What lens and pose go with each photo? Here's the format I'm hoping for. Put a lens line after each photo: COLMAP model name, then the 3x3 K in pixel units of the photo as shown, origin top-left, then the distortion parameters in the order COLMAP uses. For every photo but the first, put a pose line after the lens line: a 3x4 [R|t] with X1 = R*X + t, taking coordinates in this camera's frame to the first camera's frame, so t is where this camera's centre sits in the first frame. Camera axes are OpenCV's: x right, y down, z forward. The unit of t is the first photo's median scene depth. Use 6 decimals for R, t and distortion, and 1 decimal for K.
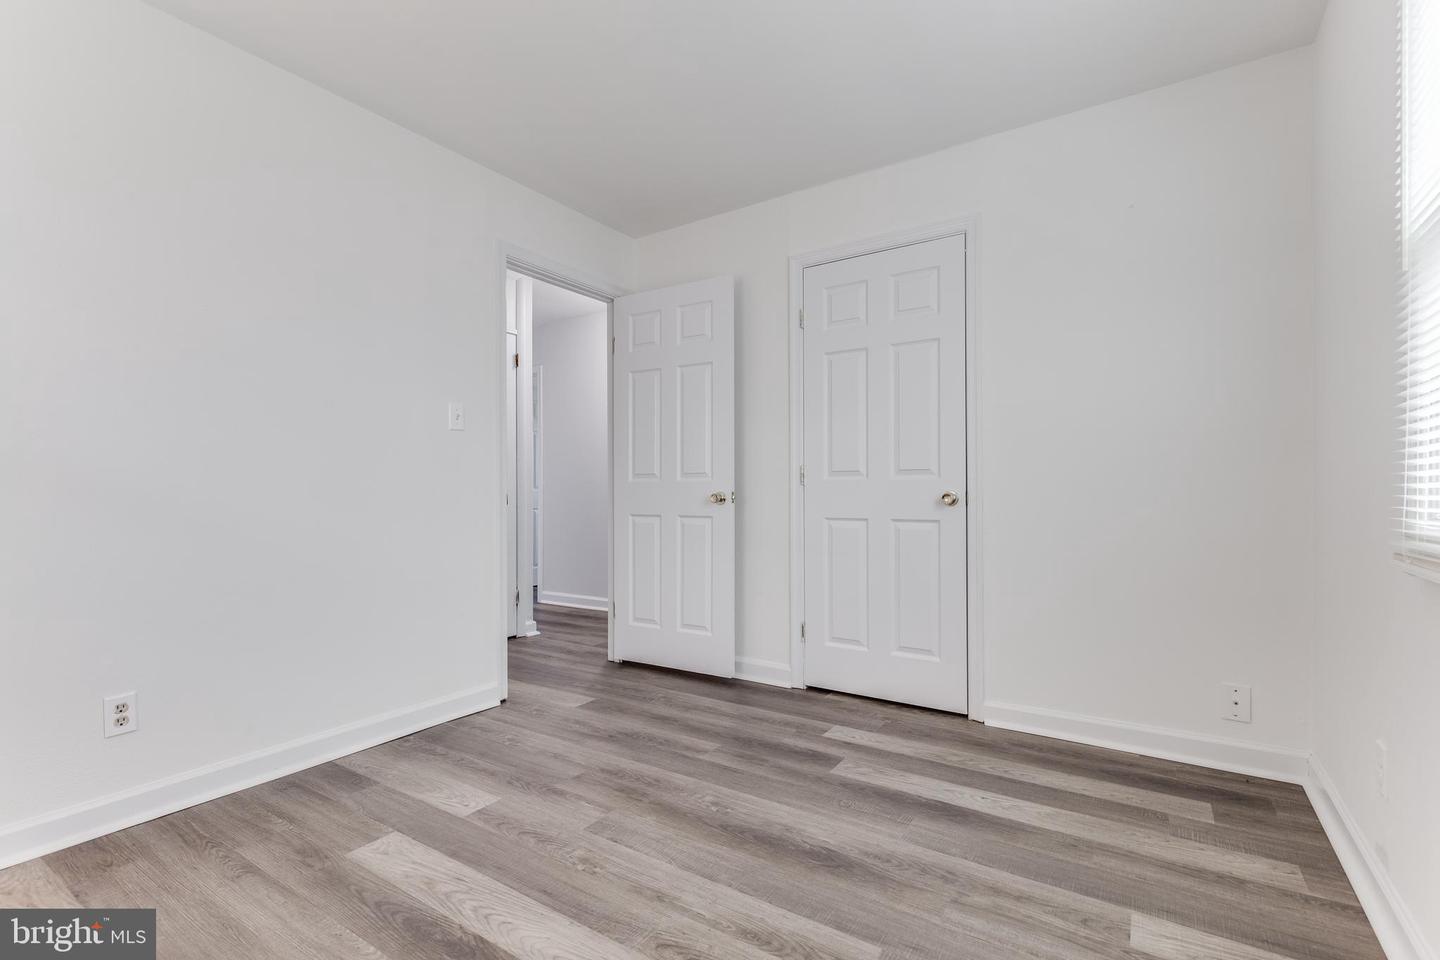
lens RADIAL K [[651.3, 0, 709.0], [0, 651.3, 481.5], [0, 0, 1]] dist [0.010022, -0.001155]
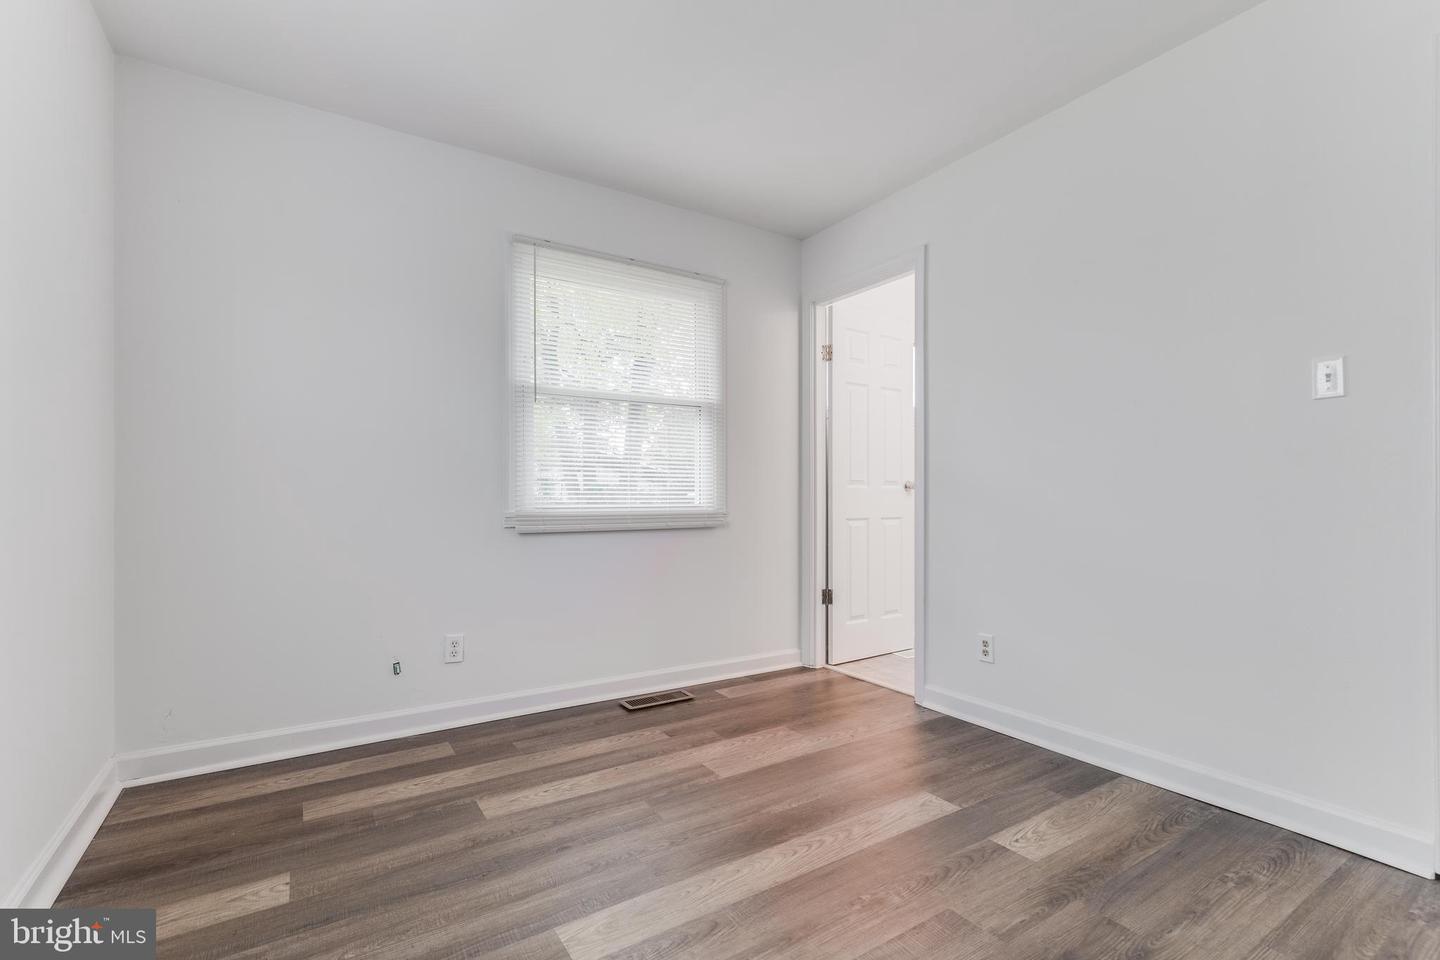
lens RADIAL K [[651.3, 0, 726.0], [0, 651.3, 490.6], [0, 0, 1]] dist [0.010022, -0.001155]
pose [[-0.383601, -0.003055, -0.923494, 0.675410], [0.020569, 0.999718, -0.011851, 0.016184], [0.923270, -0.023542, -0.383430, 1.080631]]
